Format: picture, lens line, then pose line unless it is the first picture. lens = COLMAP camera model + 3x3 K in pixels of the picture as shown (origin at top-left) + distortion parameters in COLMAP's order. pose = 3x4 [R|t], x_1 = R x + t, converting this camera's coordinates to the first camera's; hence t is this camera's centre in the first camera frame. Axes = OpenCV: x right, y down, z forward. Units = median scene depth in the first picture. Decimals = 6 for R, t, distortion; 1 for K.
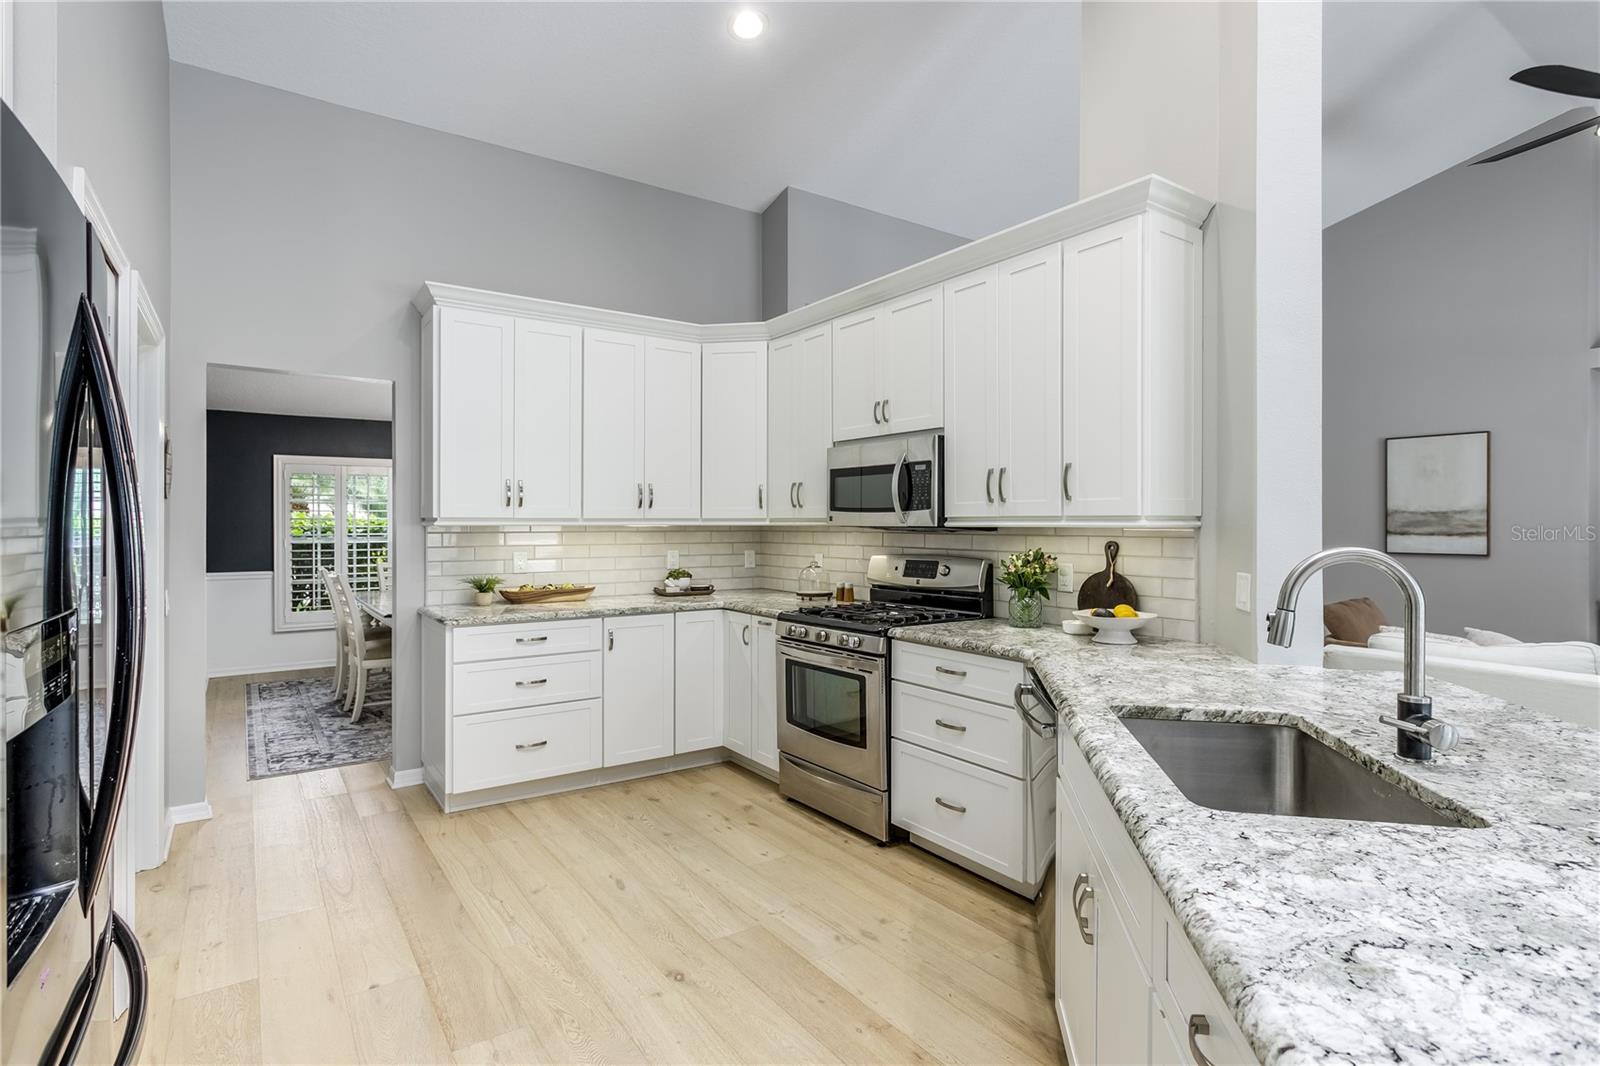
lens RADIAL K [[789.2, 0, 780.1], [0, 789.2, 523.8], [0, 0, 1]] dist [-0.001549, 0.002630]
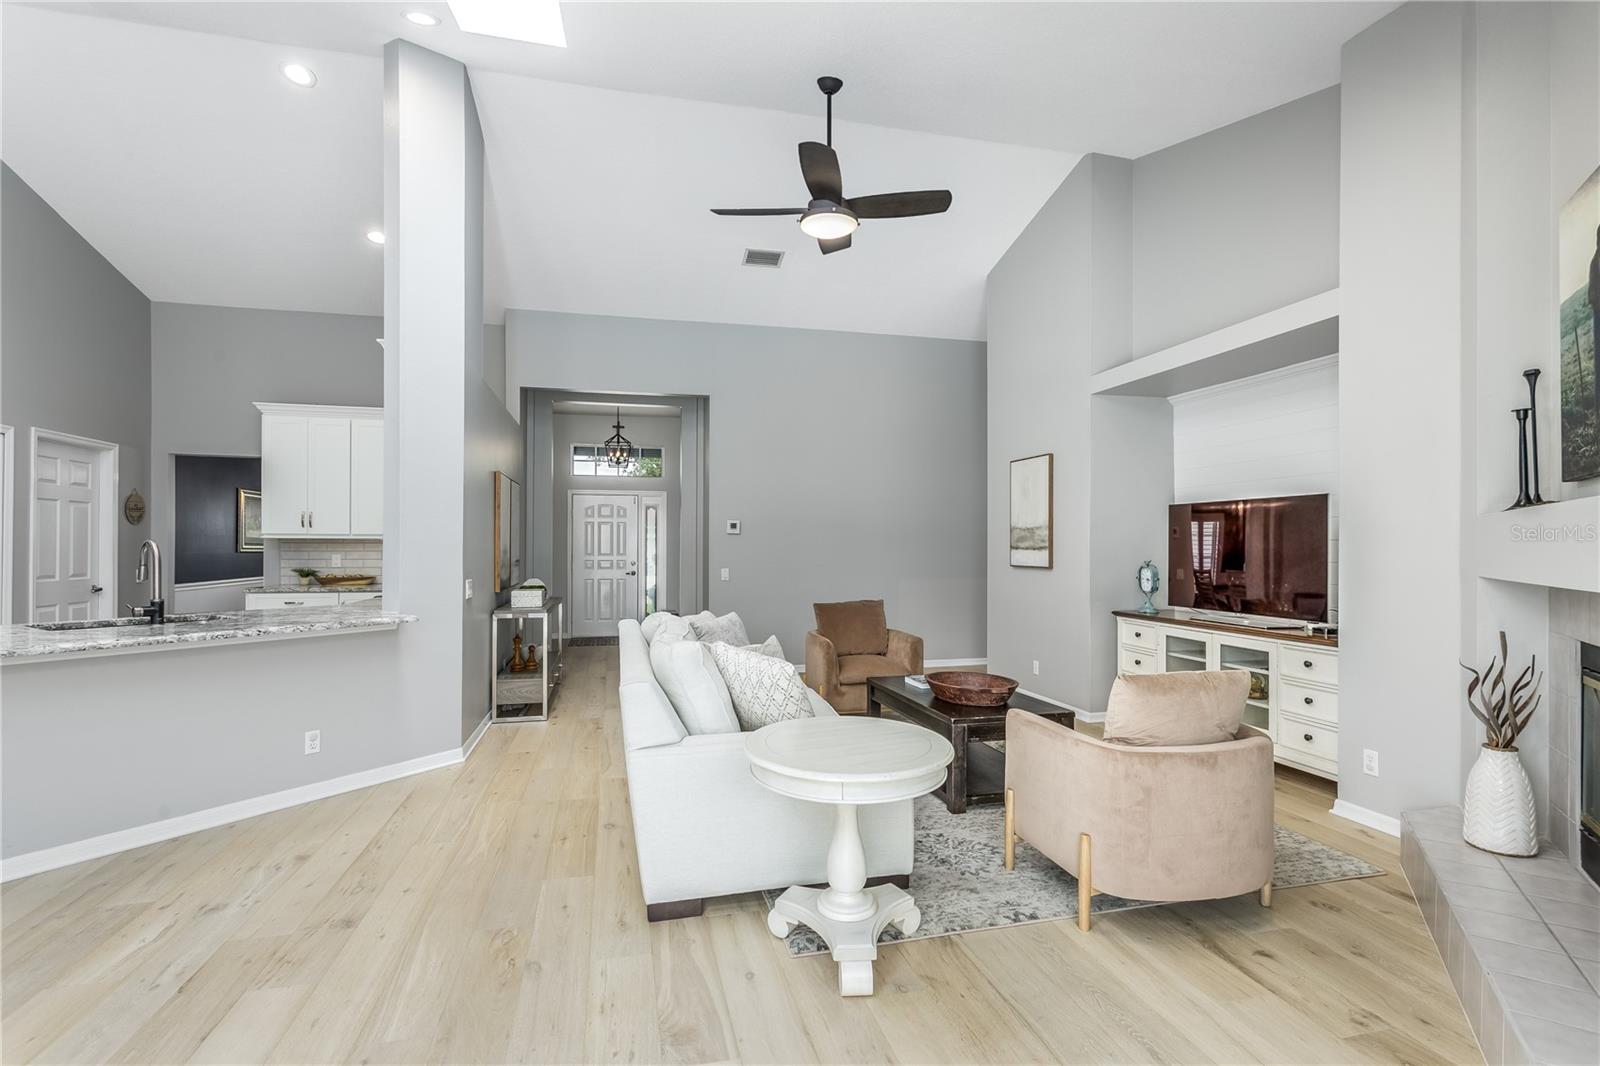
lens RADIAL K [[789.2, 0, 790.0], [0, 789.2, 541.9], [0, 0, 1]] dist [-0.001549, 0.002630]
pose [[0.930607, 0.001186, -0.366018, 1.333221], [-0.003810, 0.999972, -0.006446, 0.018035], [0.366001, 0.007393, 0.930585, -0.223572]]
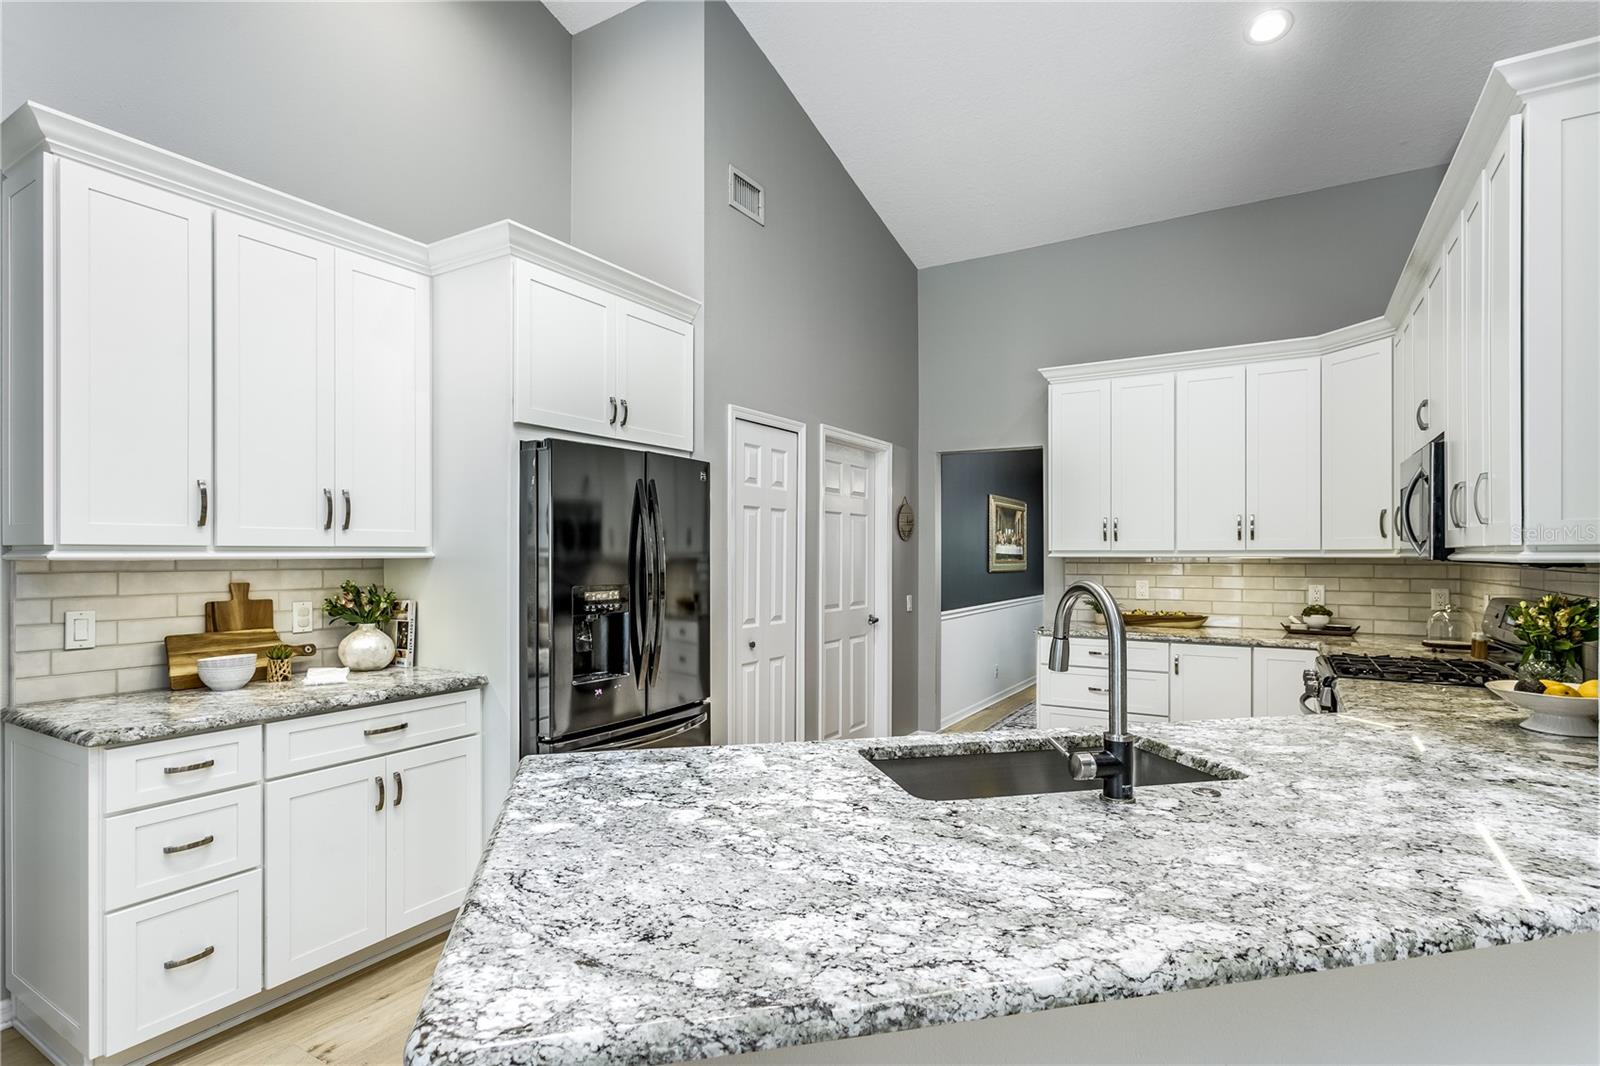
lens RADIAL K [[789.2, 0, 780.5], [0, 789.2, 556.3], [0, 0, 1]] dist [-0.001549, 0.002630]
pose [[0.405084, 0.001616, -0.914278, 0.562240], [0.000348, 0.999998, 0.001922, -0.001786], [0.914279, -0.001097, 0.405083, 0.081293]]
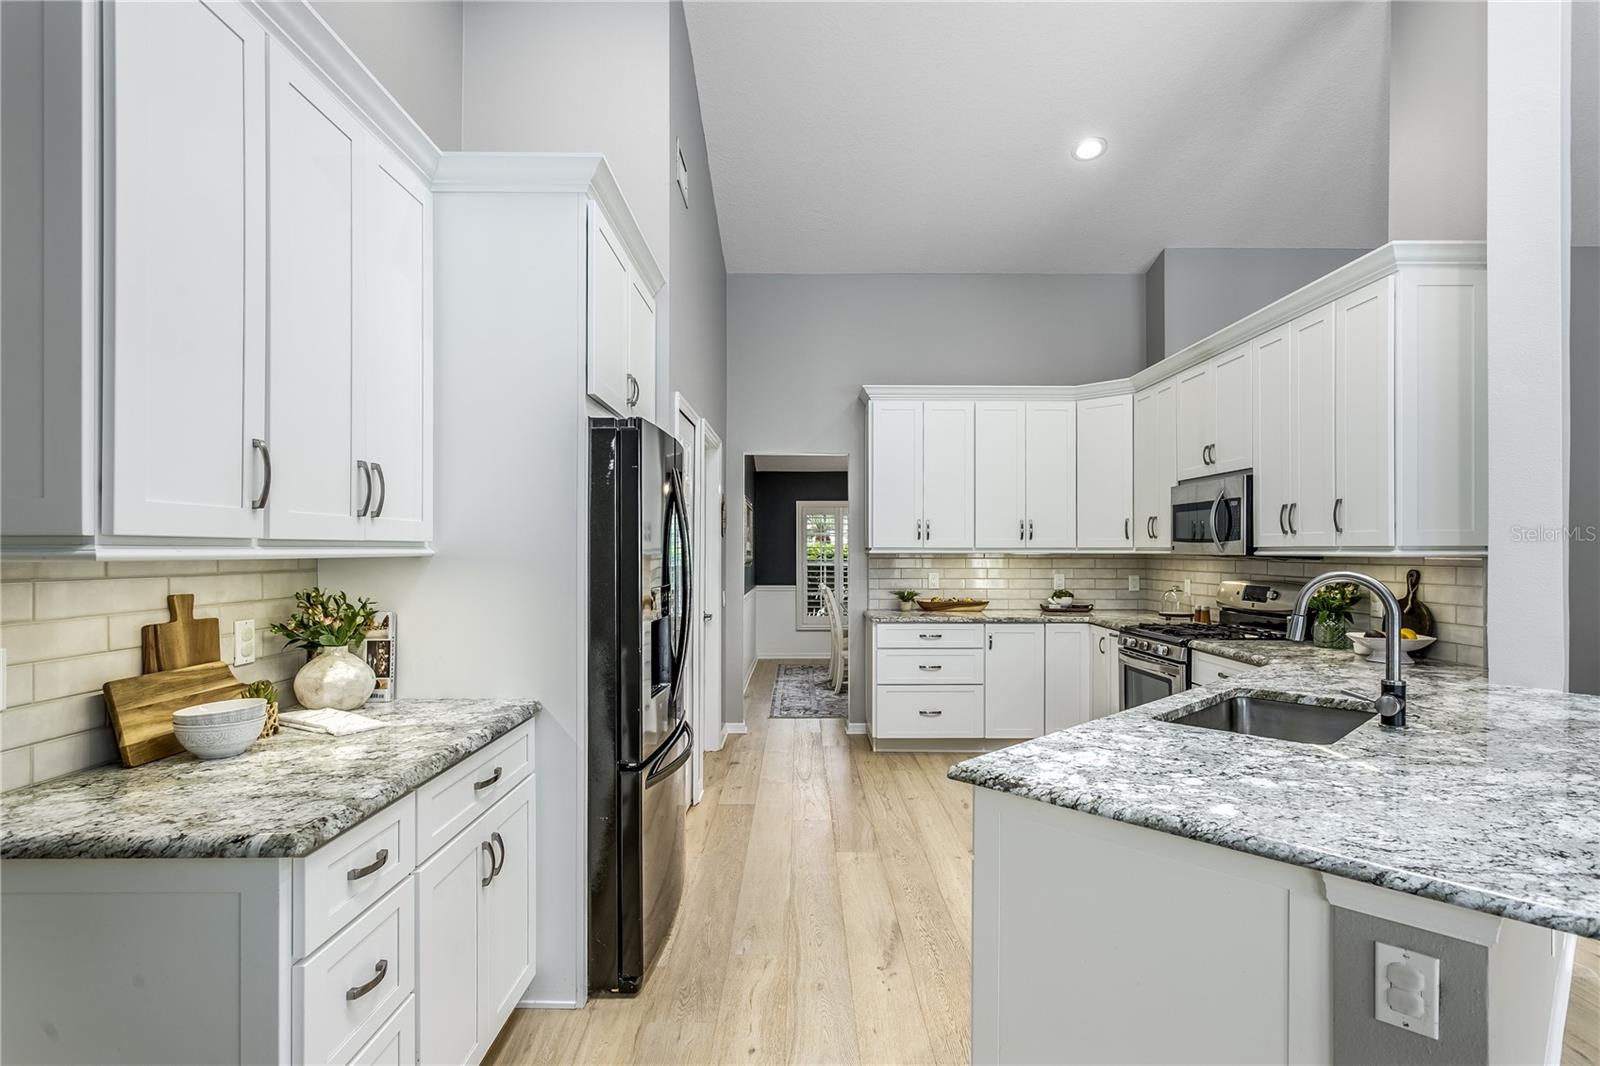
lens RADIAL K [[789.2, 0, 788.4], [0, 789.2, 545.6], [0, 0, 1]] dist [-0.001549, 0.002630]
pose [[0.819075, -0.003366, -0.573677, 0.268828], [-0.000059, 0.999982, -0.005953, -0.003111], [0.573687, 0.004910, 0.819060, -0.267346]]
